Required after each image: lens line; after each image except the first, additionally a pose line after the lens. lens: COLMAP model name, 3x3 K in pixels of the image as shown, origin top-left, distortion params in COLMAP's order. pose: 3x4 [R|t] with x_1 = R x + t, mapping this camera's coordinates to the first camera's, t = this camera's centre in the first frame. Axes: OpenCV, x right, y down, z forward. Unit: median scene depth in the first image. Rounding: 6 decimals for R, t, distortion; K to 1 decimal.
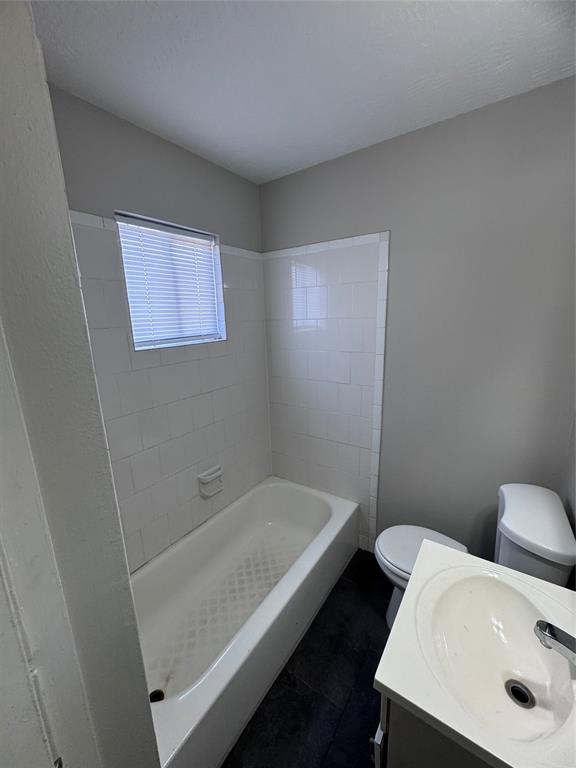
lens RADIAL K [[306.5, 0, 289.5], [0, 306.5, 384.0], [0, 0, 1]] dist [-0.000765, -0.000147]
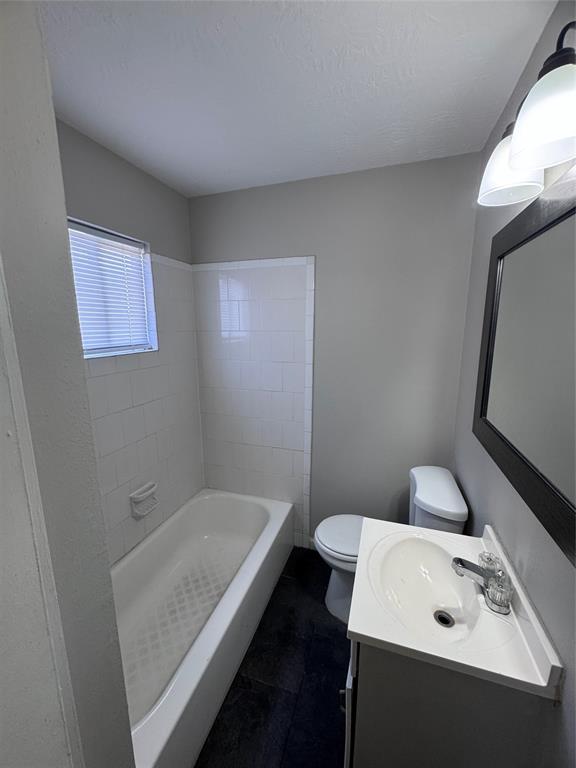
lens RADIAL K [[306.5, 0, 289.5], [0, 306.5, 384.0], [0, 0, 1]] dist [-0.000765, -0.000147]
pose [[0.958985, -0.024899, 0.282362, -0.088418], [0.035292, 0.998871, -0.031783, 0.008515], [-0.281252, 0.040445, 0.958781, -0.044716]]
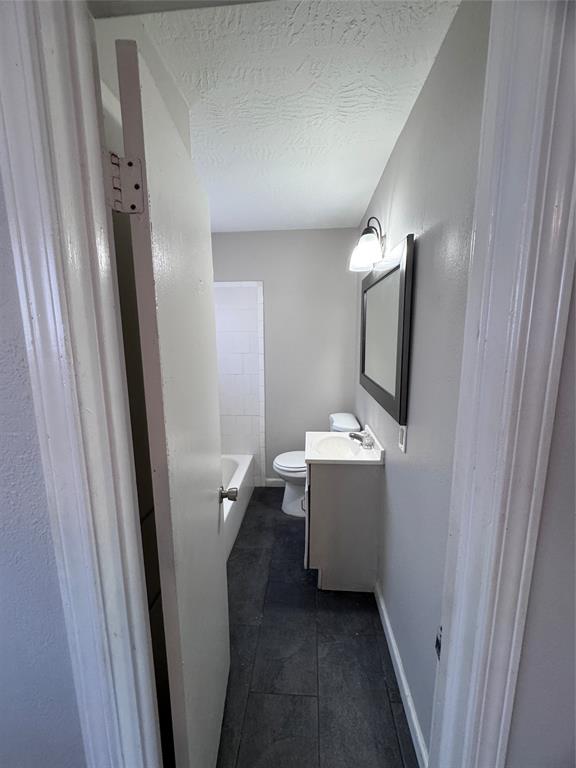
lens RADIAL K [[306.5, 0, 289.5], [0, 306.5, 384.0], [0, 0, 1]] dist [-0.000765, -0.000147]
pose [[0.860273, -0.059406, 0.506361, -0.403452], [0.091775, 0.995009, -0.039185, 0.136994], [-0.501505, 0.080181, 0.861431, -0.452617]]
